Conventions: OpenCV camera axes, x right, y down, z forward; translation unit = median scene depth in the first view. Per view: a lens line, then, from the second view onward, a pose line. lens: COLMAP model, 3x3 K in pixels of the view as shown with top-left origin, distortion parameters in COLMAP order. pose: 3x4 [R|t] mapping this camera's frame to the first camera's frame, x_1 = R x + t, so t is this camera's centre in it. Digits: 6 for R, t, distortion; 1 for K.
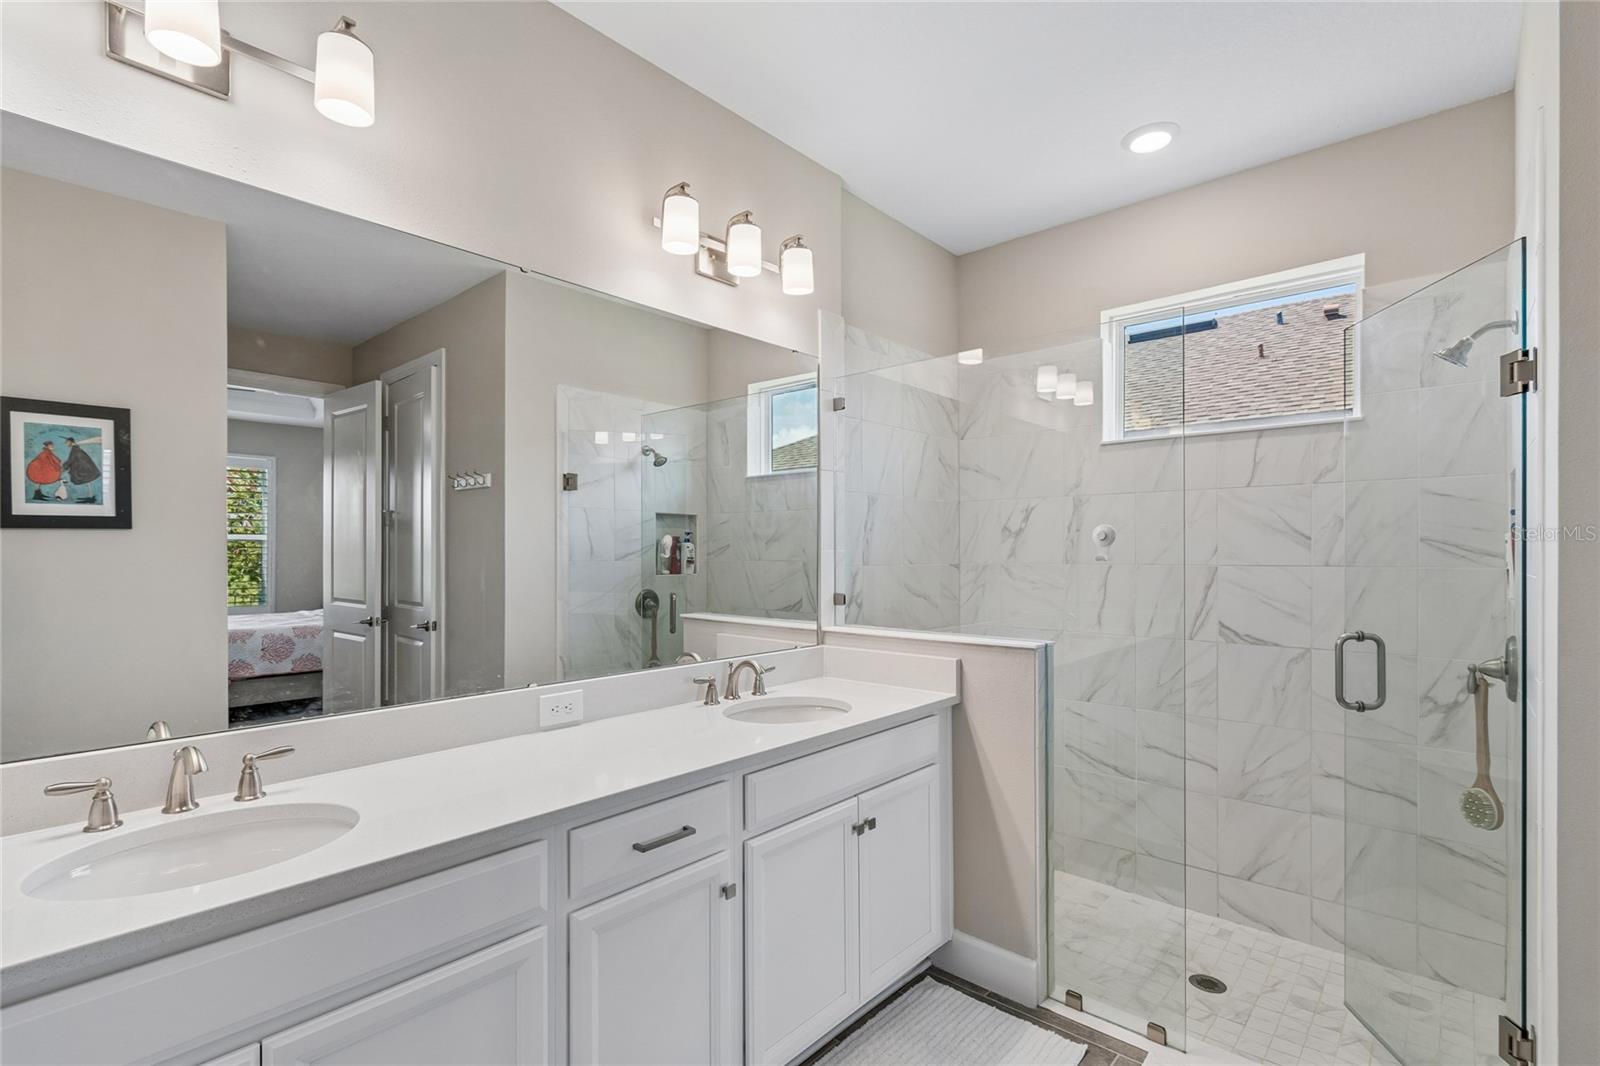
lens RADIAL K [[712.7, 0, 790.5], [0, 712.7, 547.1], [0, 0, 1]] dist [0.002725, 0.000009]
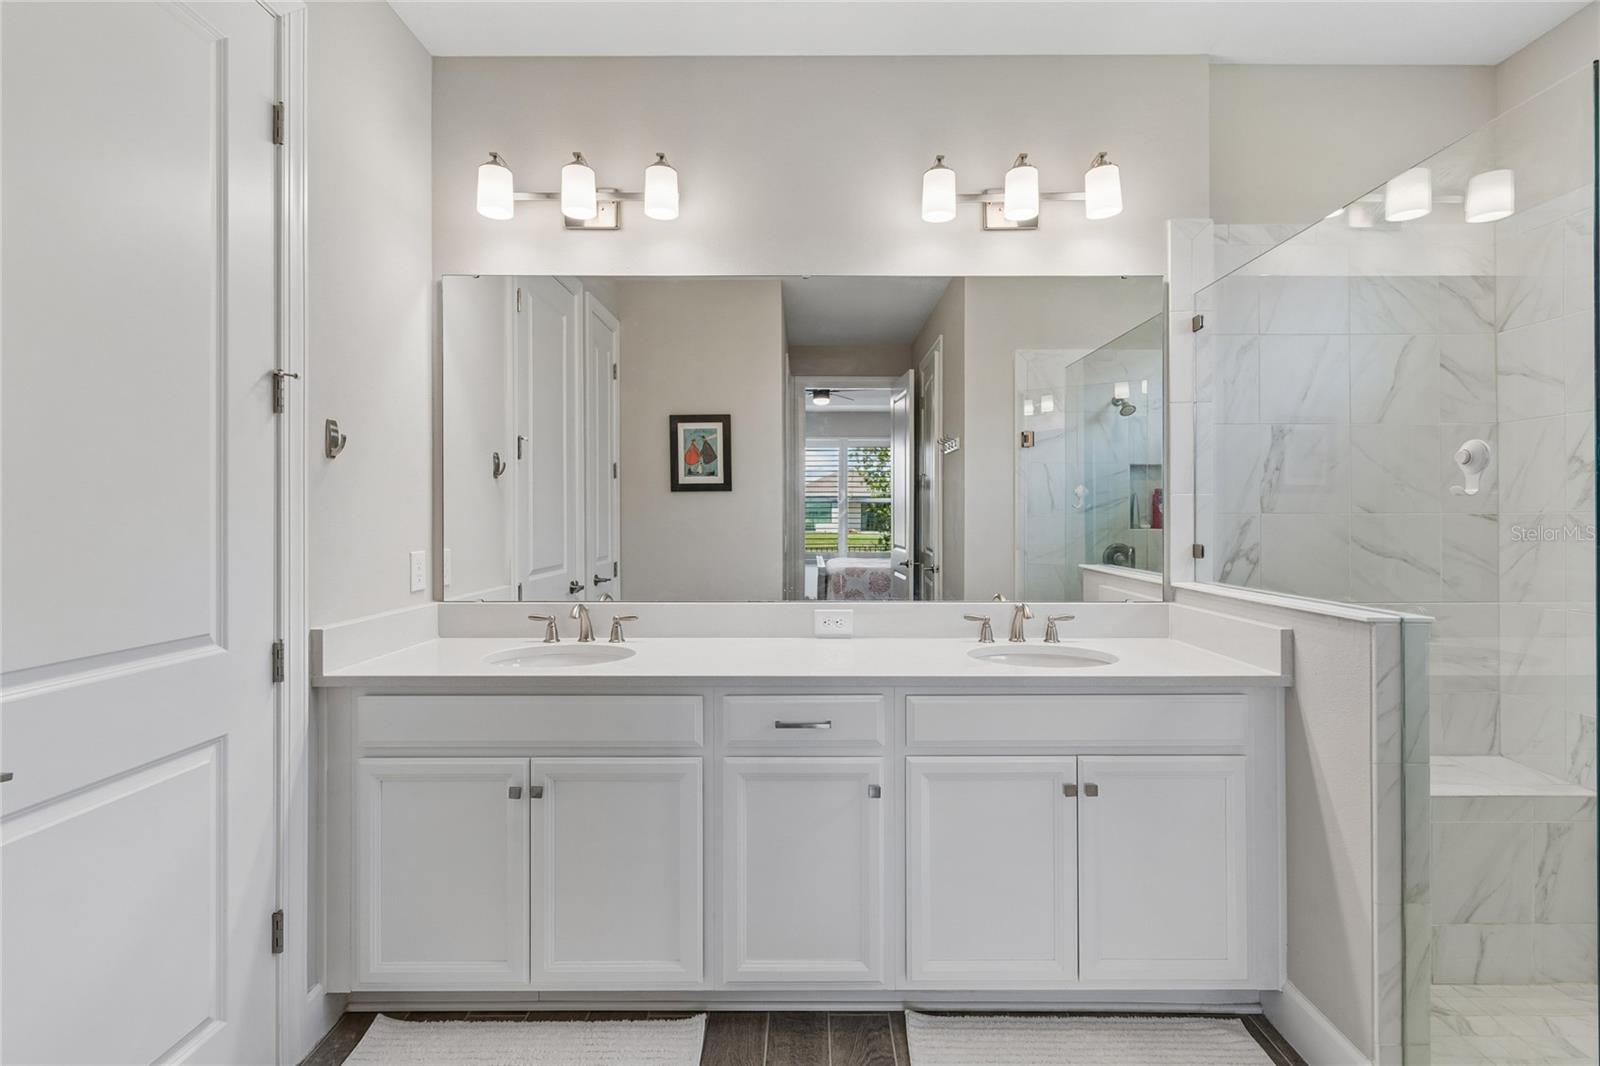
lens RADIAL K [[694.4, 0, 824.1], [0, 694.4, 506.5], [0, 0, 1]] dist [-0.000527, -0.000127]
pose [[0.697266, -0.008818, -0.716758, 0.325587], [0.006275, 0.999961, -0.006198, 0.020388], [0.716785, -0.000176, 0.697294, 0.091565]]
